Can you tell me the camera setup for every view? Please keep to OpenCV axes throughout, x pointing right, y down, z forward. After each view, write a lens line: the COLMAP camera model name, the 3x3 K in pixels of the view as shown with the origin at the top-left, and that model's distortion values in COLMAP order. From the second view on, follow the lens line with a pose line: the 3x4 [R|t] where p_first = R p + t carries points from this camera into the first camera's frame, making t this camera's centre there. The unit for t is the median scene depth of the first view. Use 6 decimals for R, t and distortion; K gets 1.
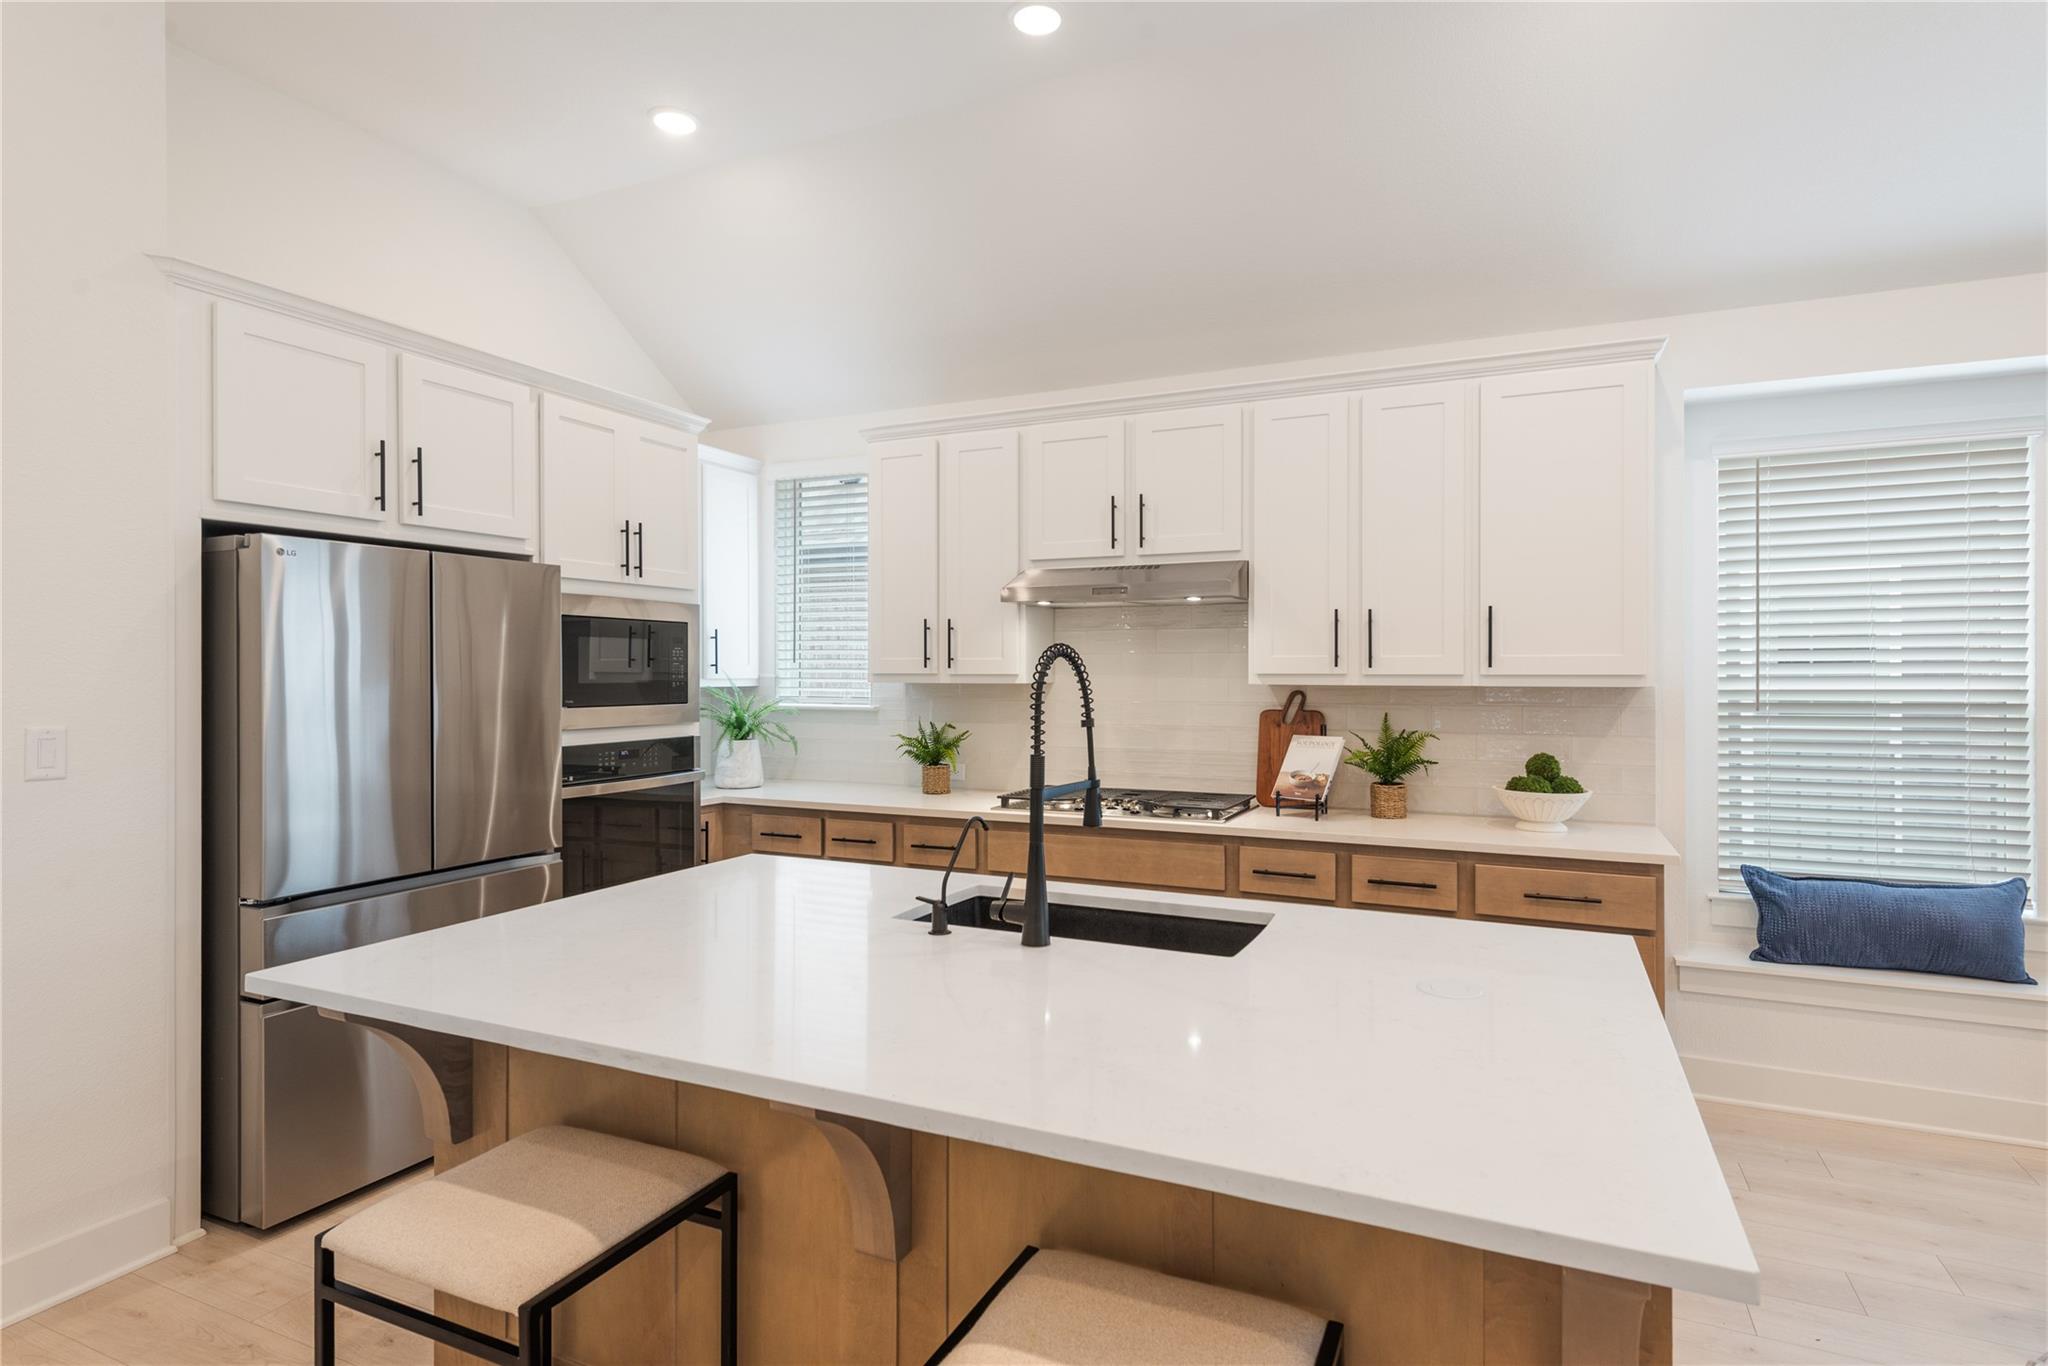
lens RADIAL K [[1063.0, 0, 1025.5], [0, 1063.0, 667.0], [0, 0, 1]] dist [0.006571, -0.000725]
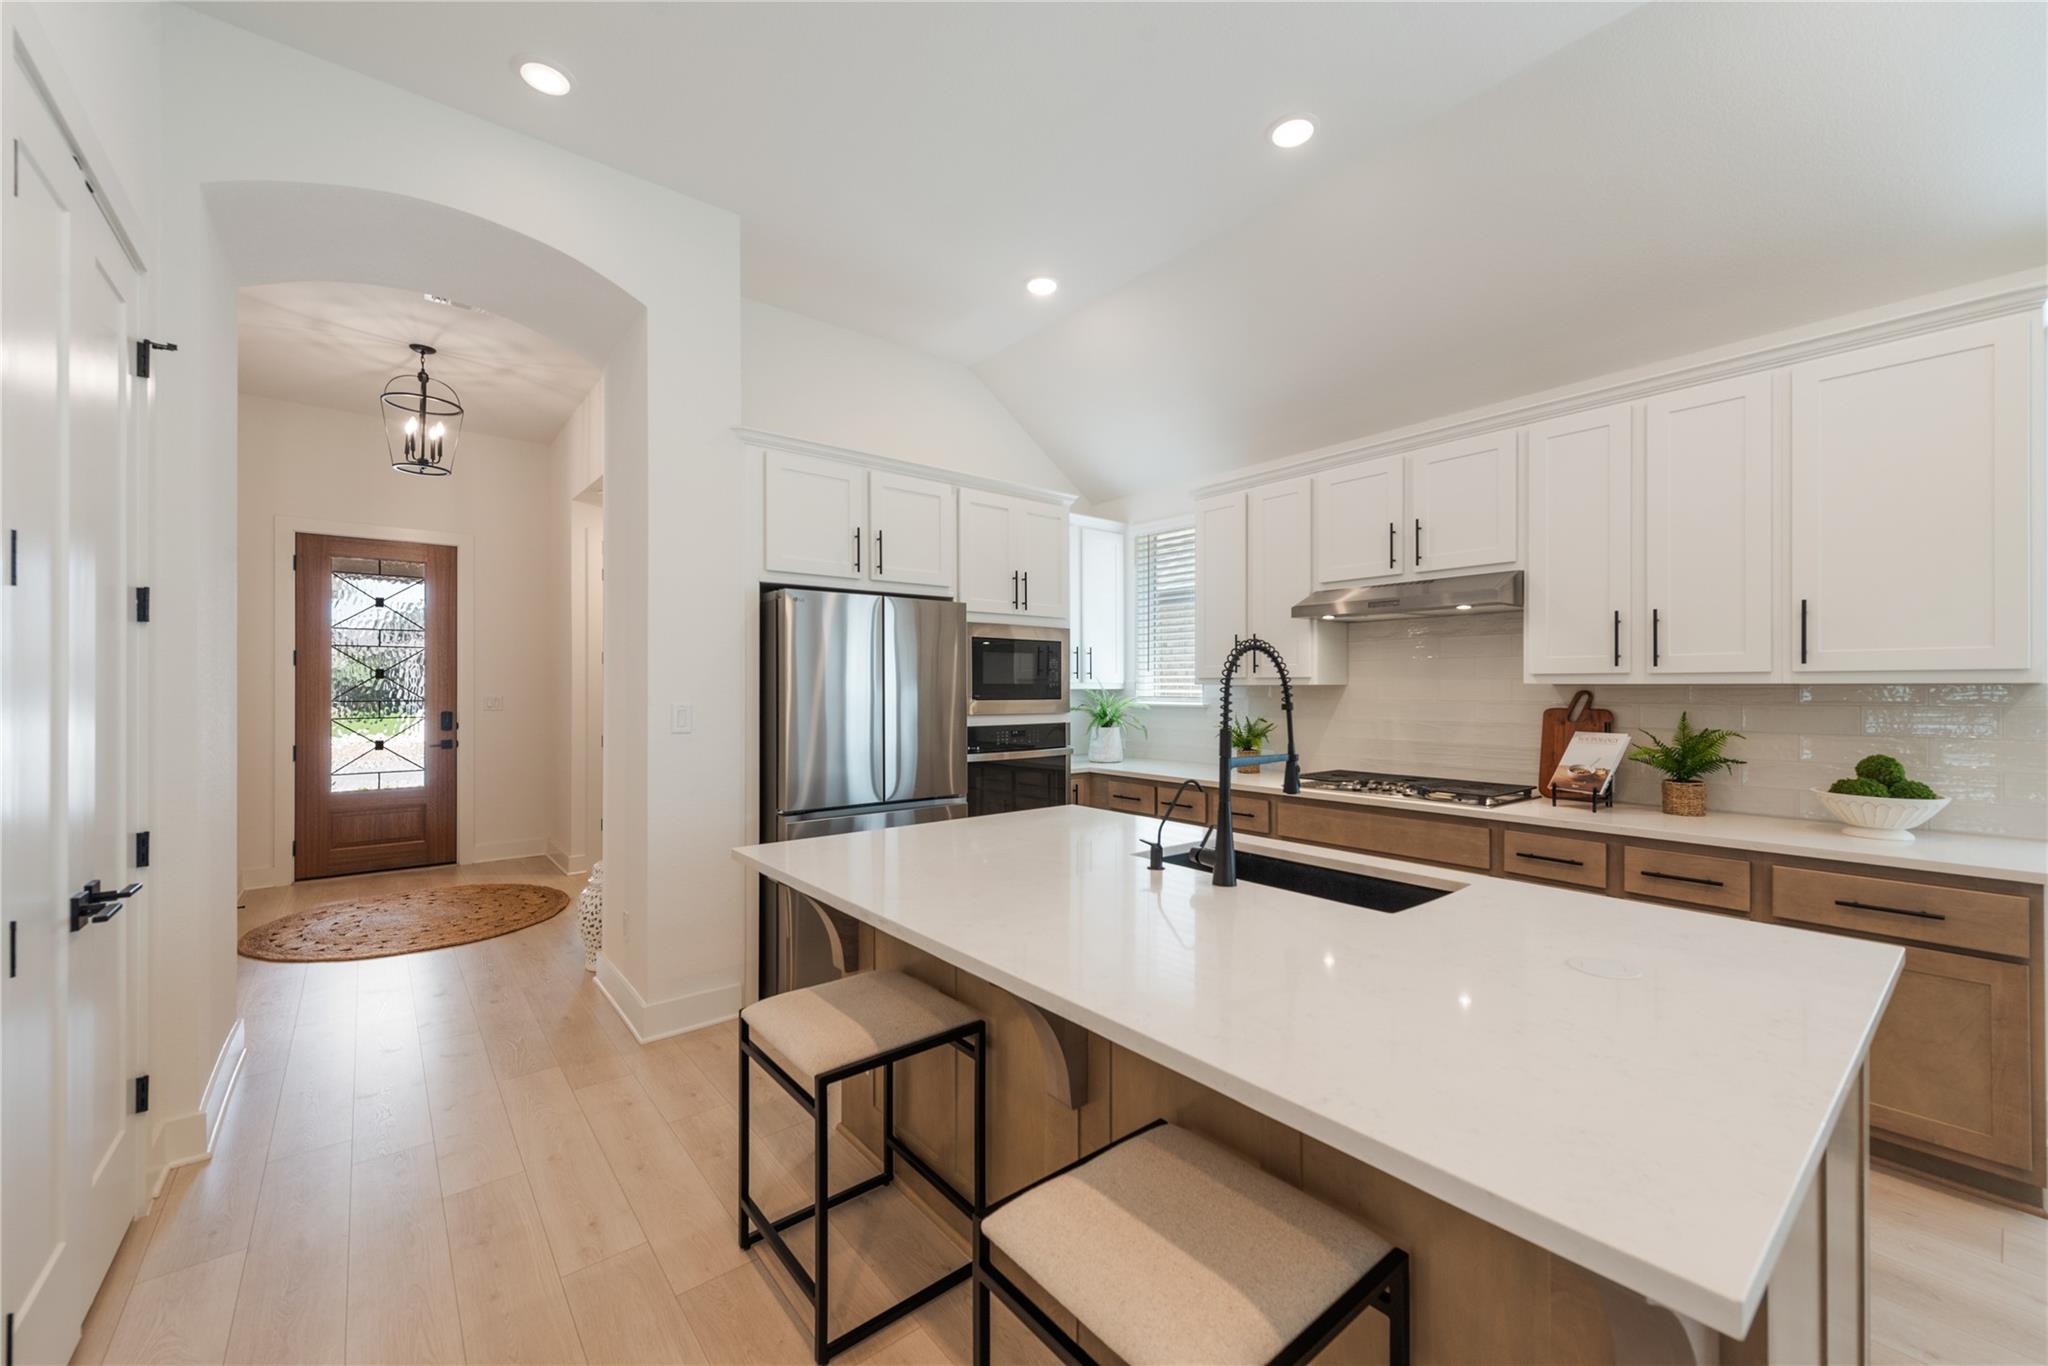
lens RADIAL K [[794.4, 0, 1024.0], [0, 794.4, 683.0], [0, 0, 1]] dist [0.015487, -0.007878]
pose [[0.900103, -0.001950, -0.435674, 0.110467], [0.001492, 0.999998, -0.001393, 0.016627], [0.435675, 0.000604, 0.900104, 0.041124]]
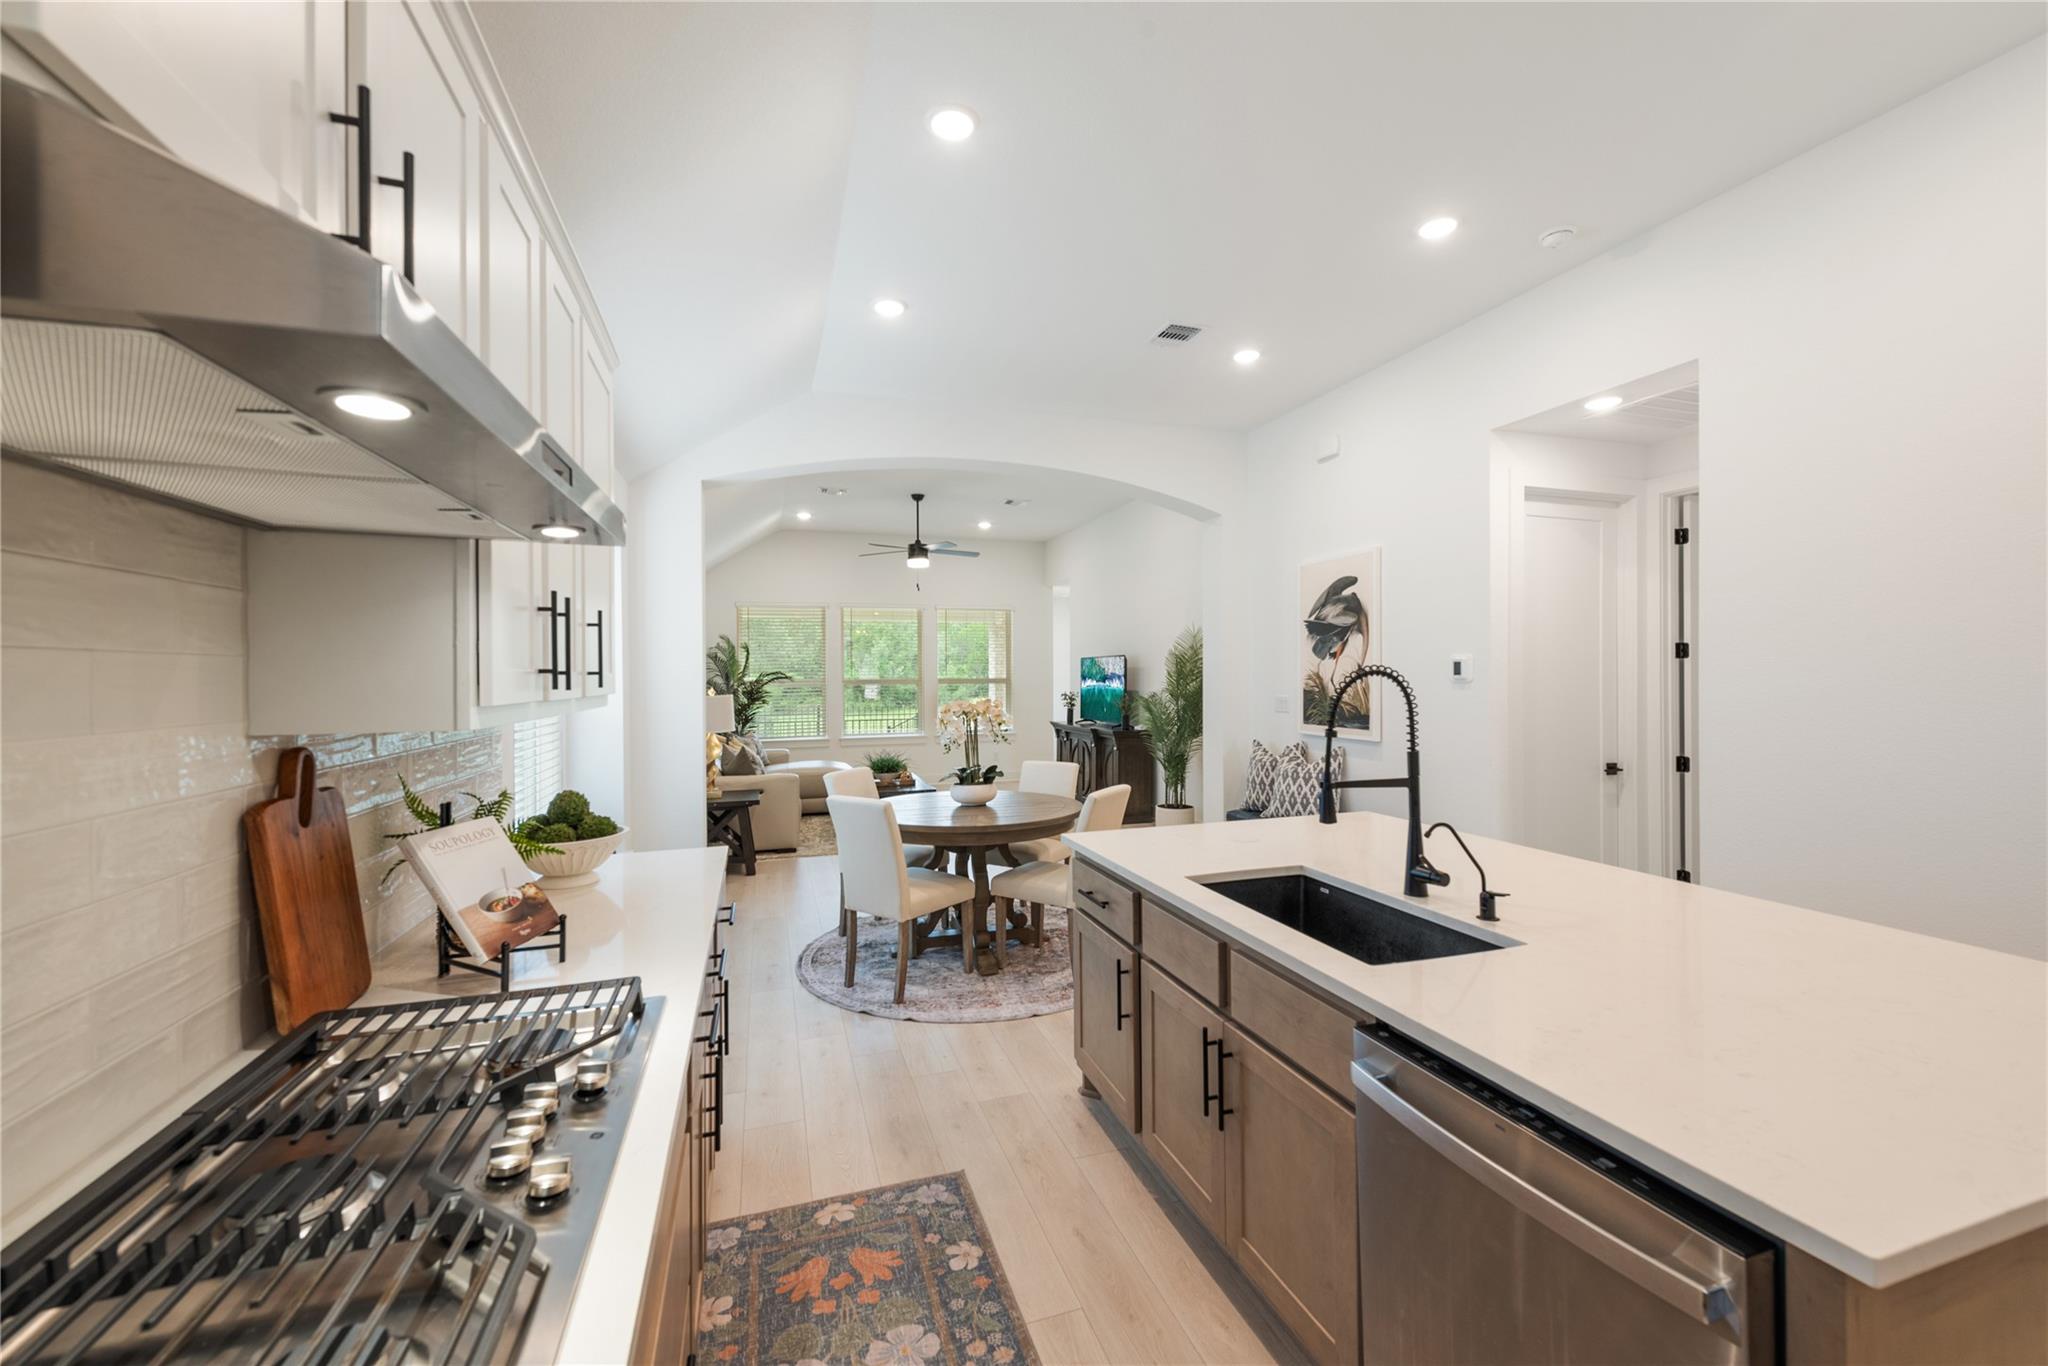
lens RADIAL K [[794.4, 0, 1024.0], [0, 794.4, 683.0], [0, 0, 1]] dist [0.015487, -0.007878]
pose [[-0.684607, -0.003039, 0.728906, -0.193278], [0.000034, 0.999991, 0.004200, -0.003399], [-0.728913, 0.002900, -0.684600, 1.120293]]
